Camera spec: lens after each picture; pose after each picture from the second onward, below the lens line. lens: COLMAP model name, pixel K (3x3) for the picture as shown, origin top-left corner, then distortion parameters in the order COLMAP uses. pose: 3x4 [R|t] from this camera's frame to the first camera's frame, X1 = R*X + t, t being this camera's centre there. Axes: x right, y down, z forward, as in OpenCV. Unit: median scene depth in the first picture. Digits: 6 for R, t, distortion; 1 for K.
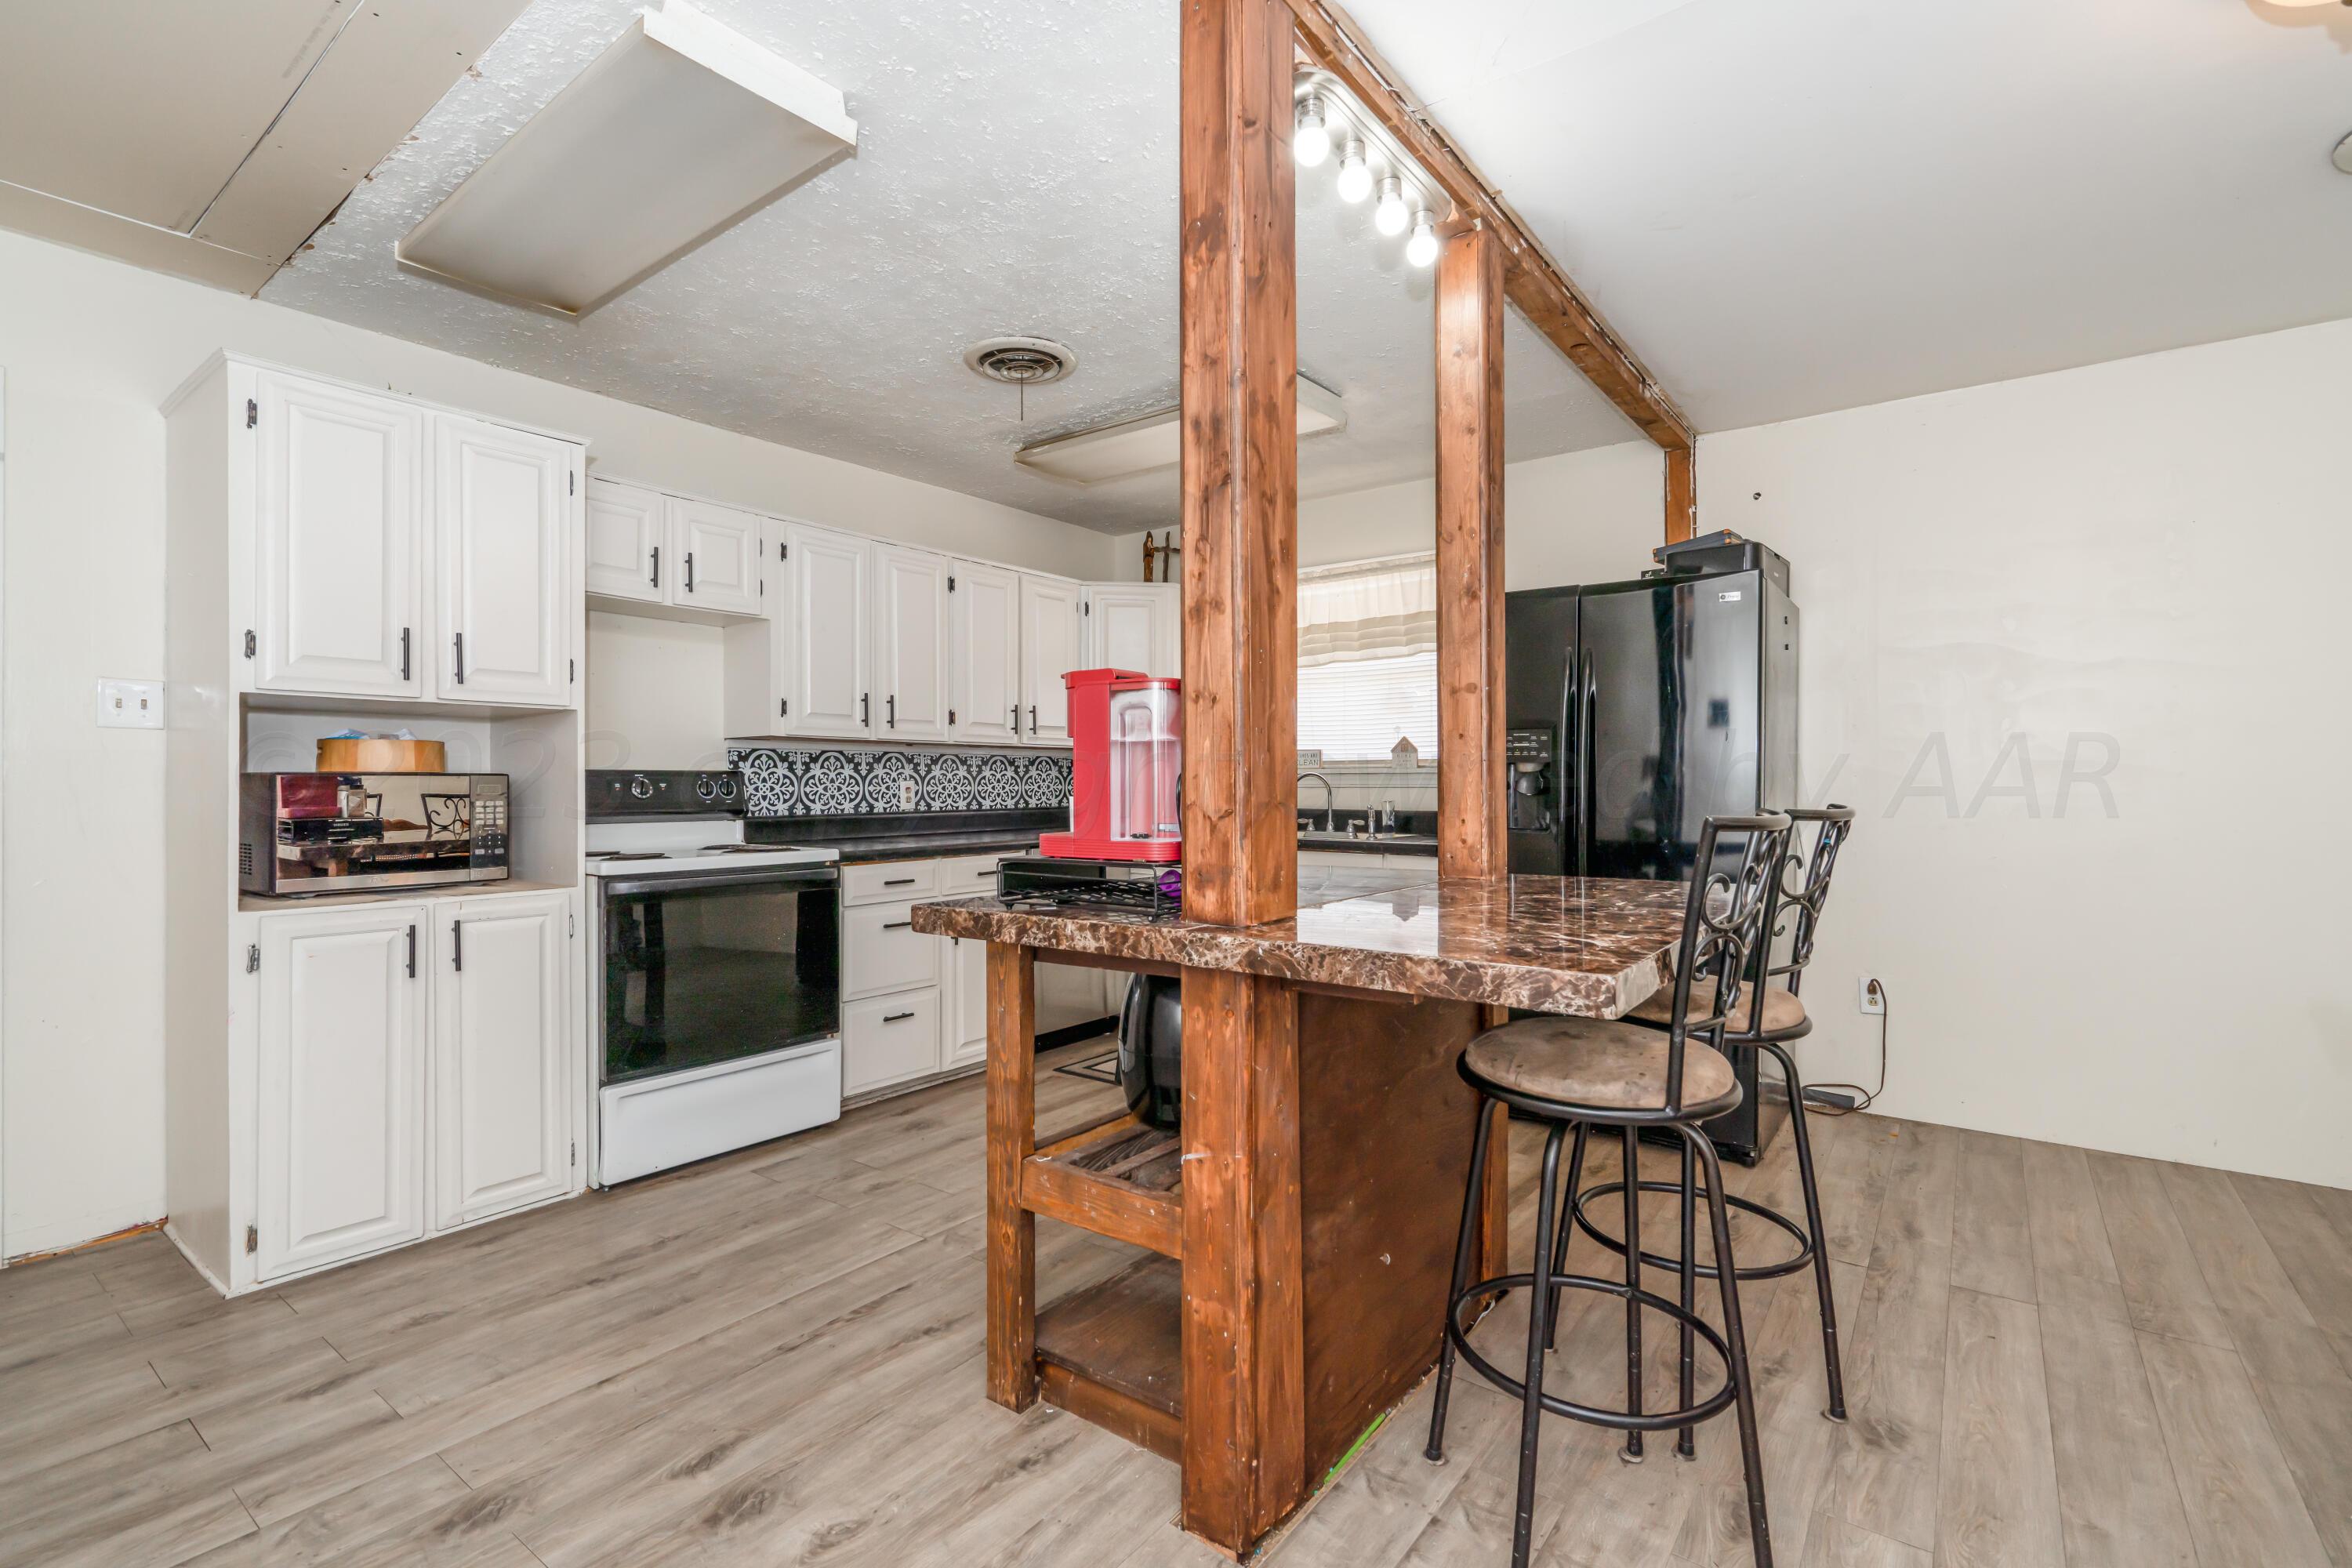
lens RADIAL K [[1066.9, 0, 1168.8], [0, 1066.9, 779.0], [0, 0, 1]] dist [-0.005968, 0.000546]
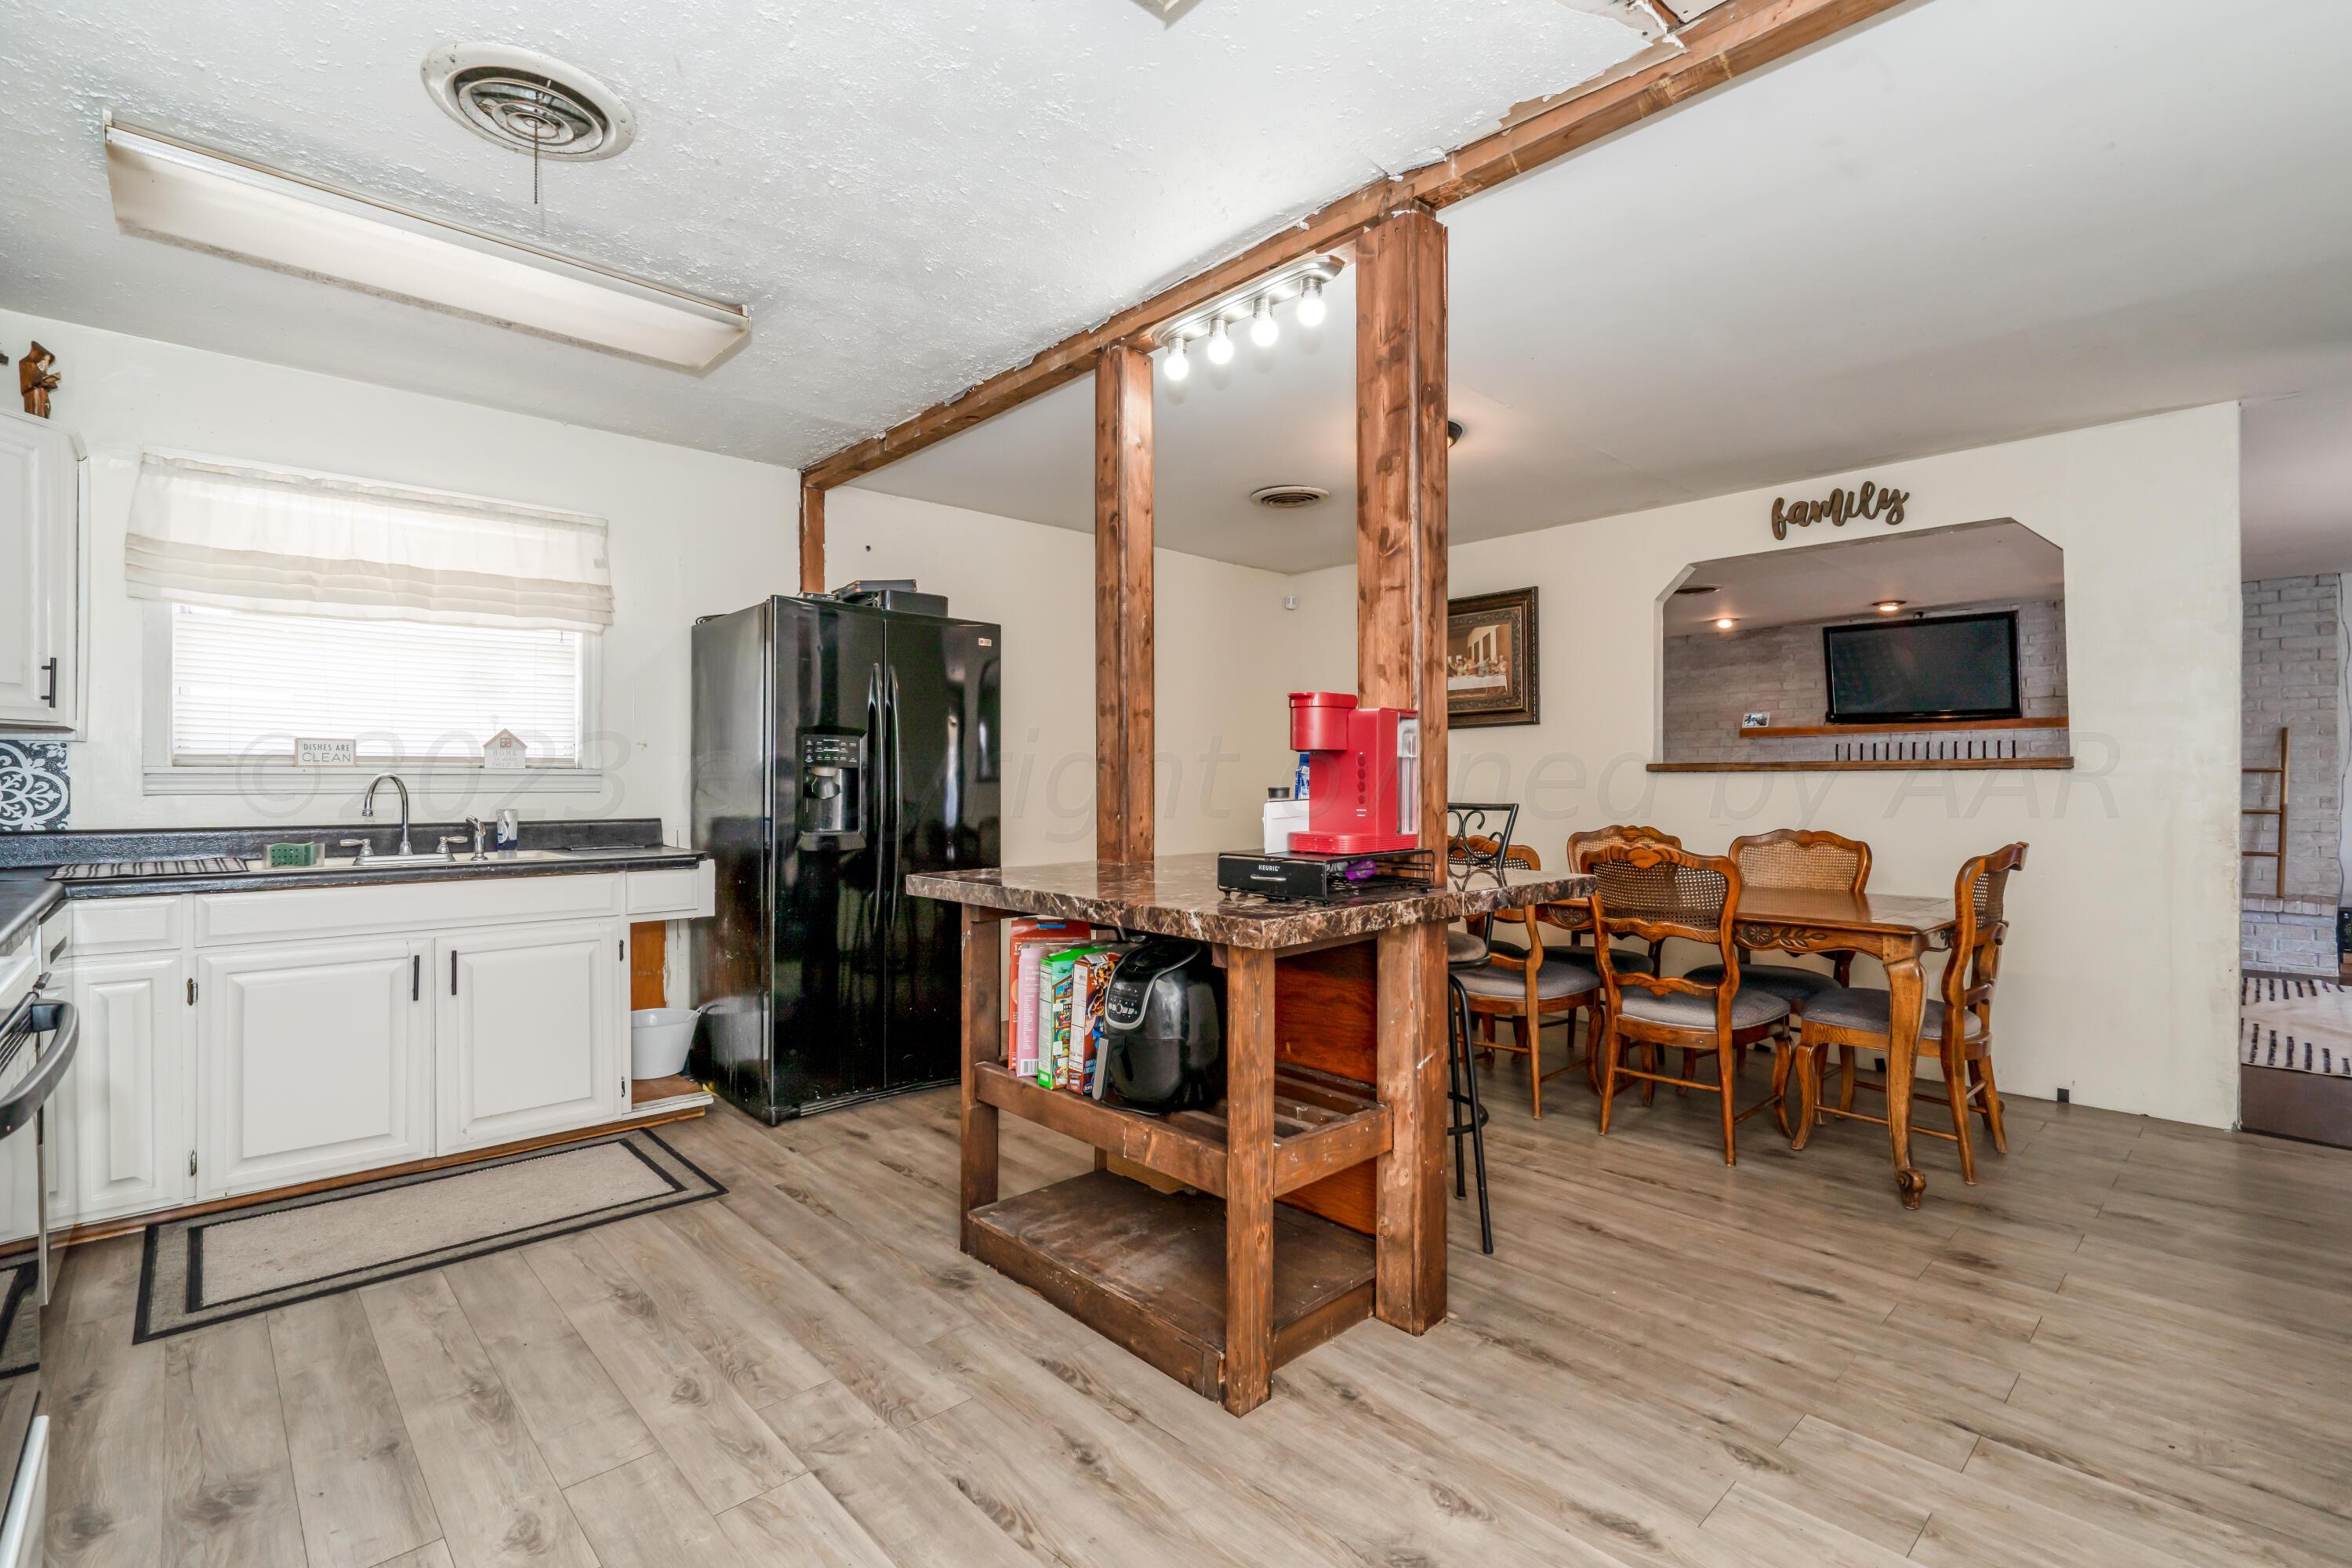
lens RADIAL K [[1066.9, 0, 1178.6], [0, 1066.9, 781.2], [0, 0, 1]] dist [-0.005968, 0.000546]
pose [[0.162613, 0.001332, 0.986689, -0.910514], [-0.003647, 0.999993, -0.000749, -0.002983], [-0.986683, -0.003477, 0.162617, 0.712205]]
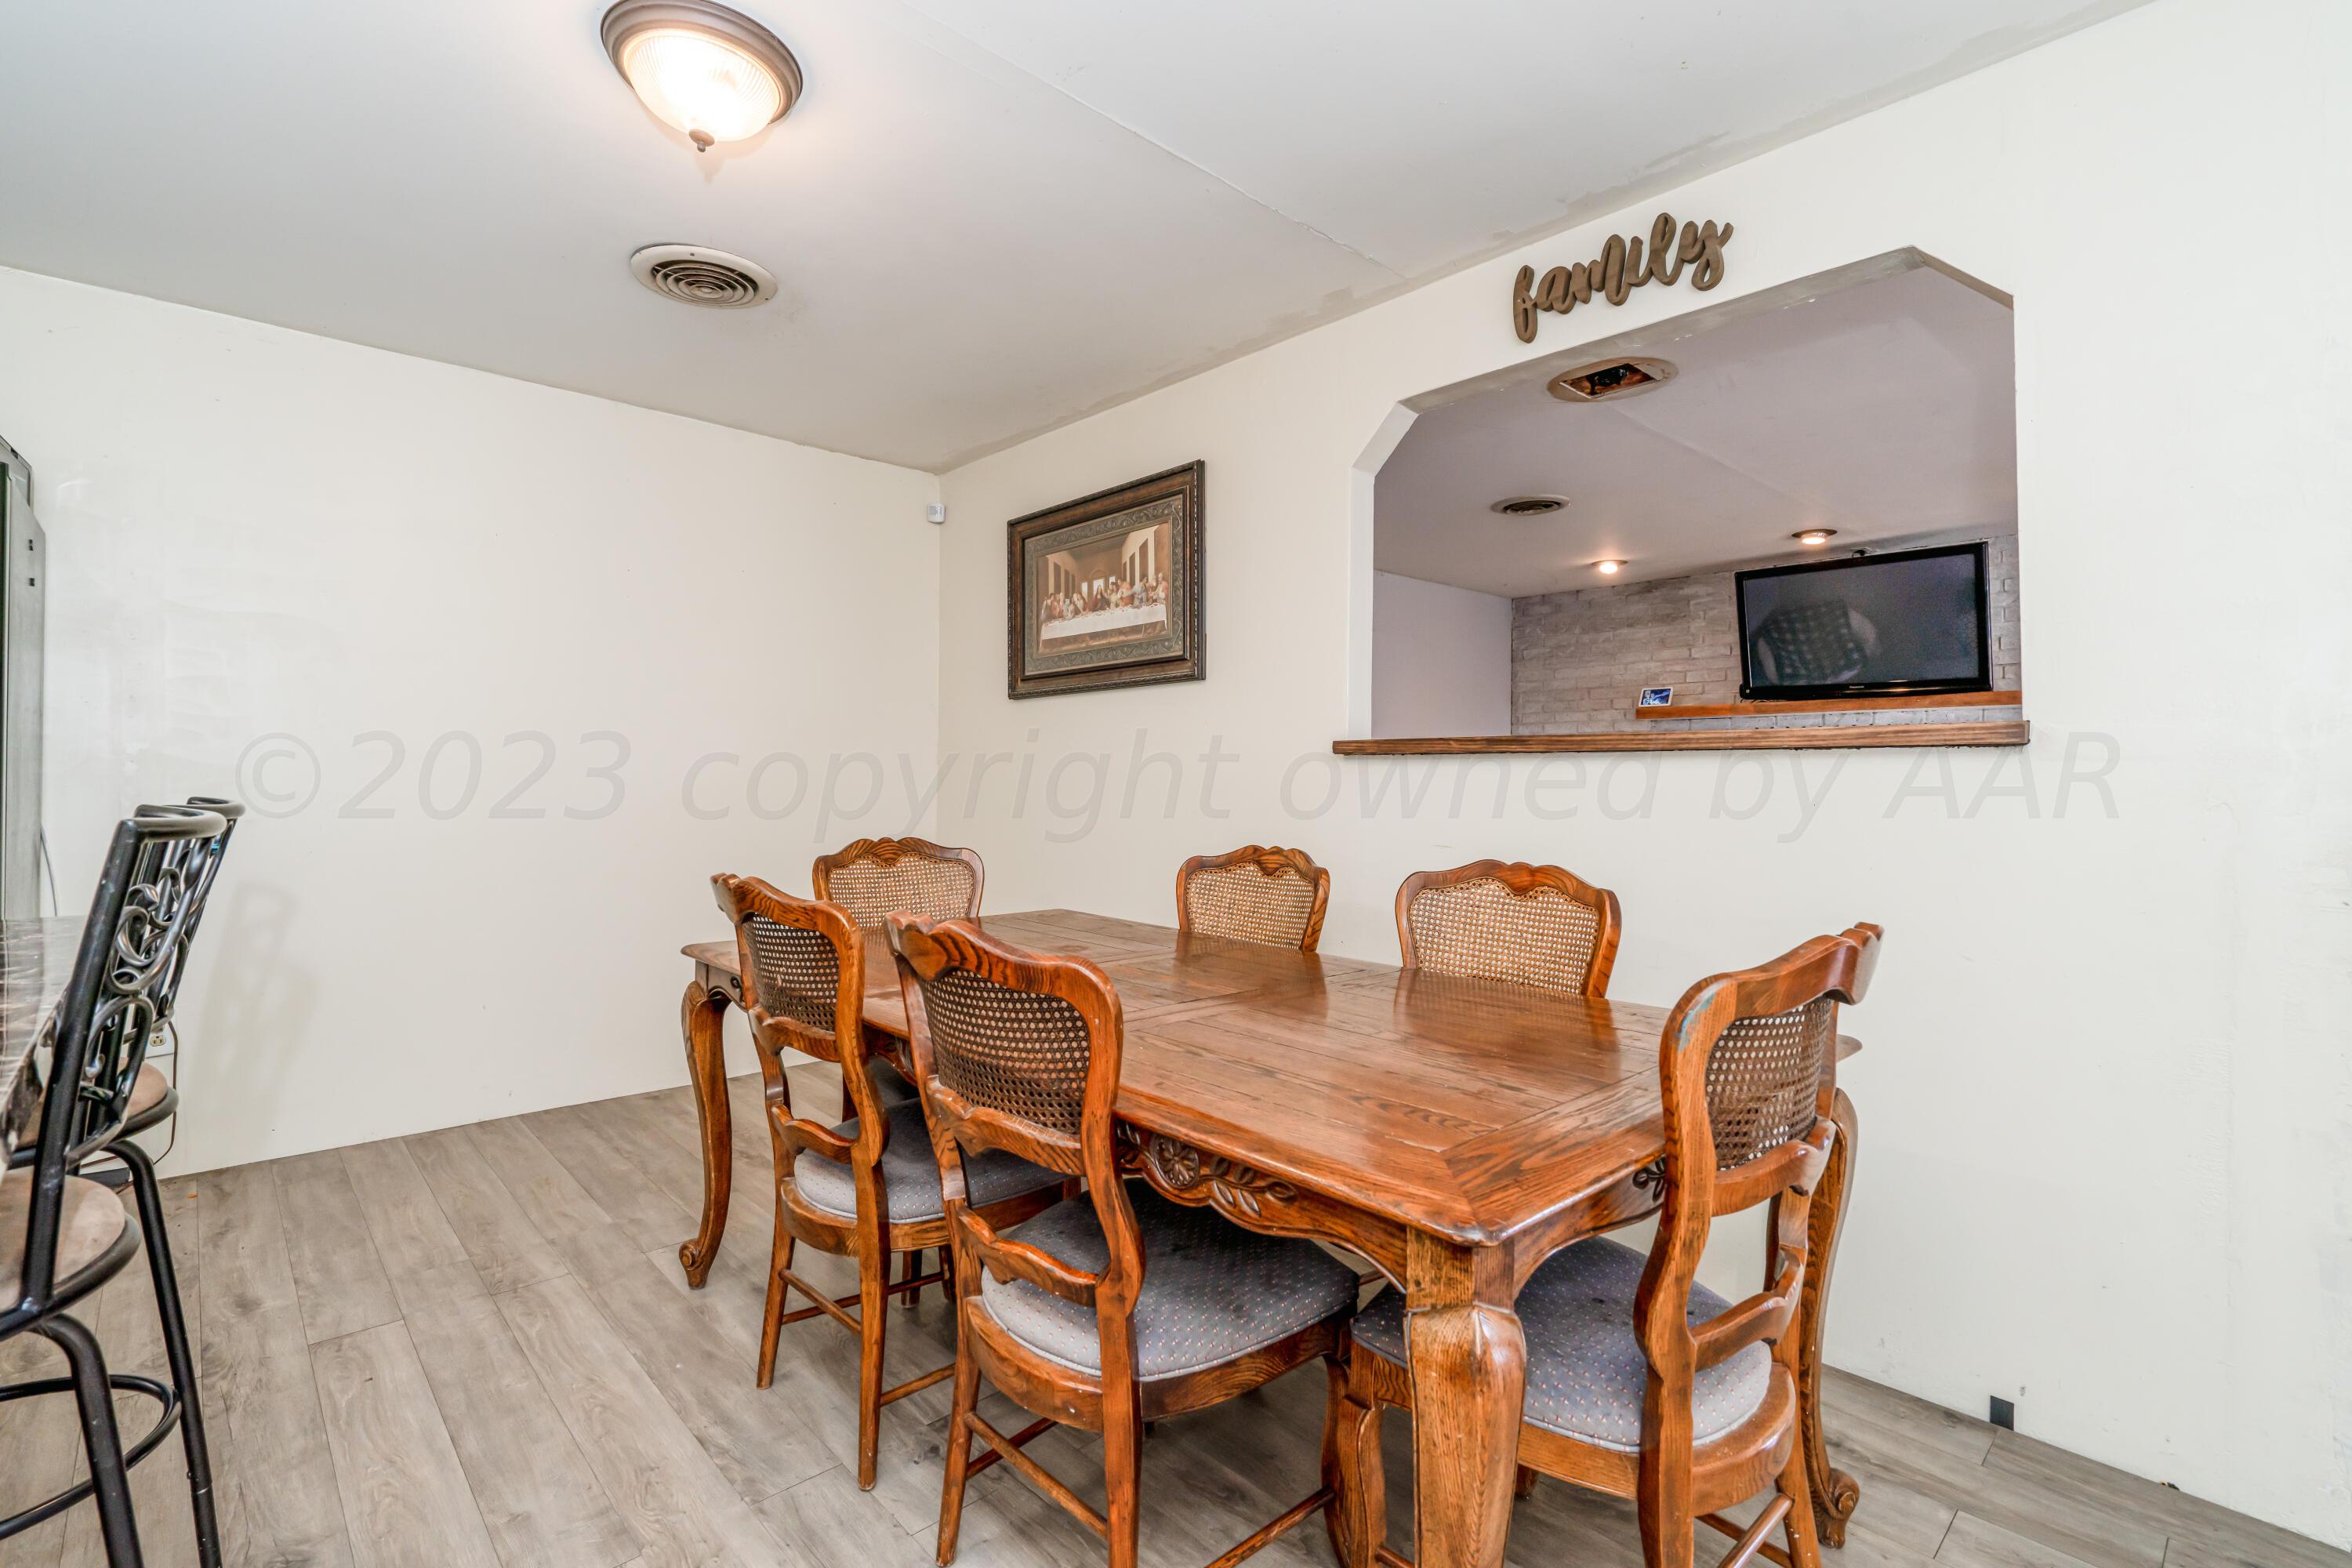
lens RADIAL K [[1066.9, 0, 1184.2], [0, 1066.9, 781.3], [0, 0, 1]] dist [-0.005968, 0.000546]
pose [[0.161814, -0.003497, 0.986815, -0.007686], [-0.009974, 0.999937, 0.005179, 0.000439], [-0.986771, -0.010680, 0.161768, 0.144864]]
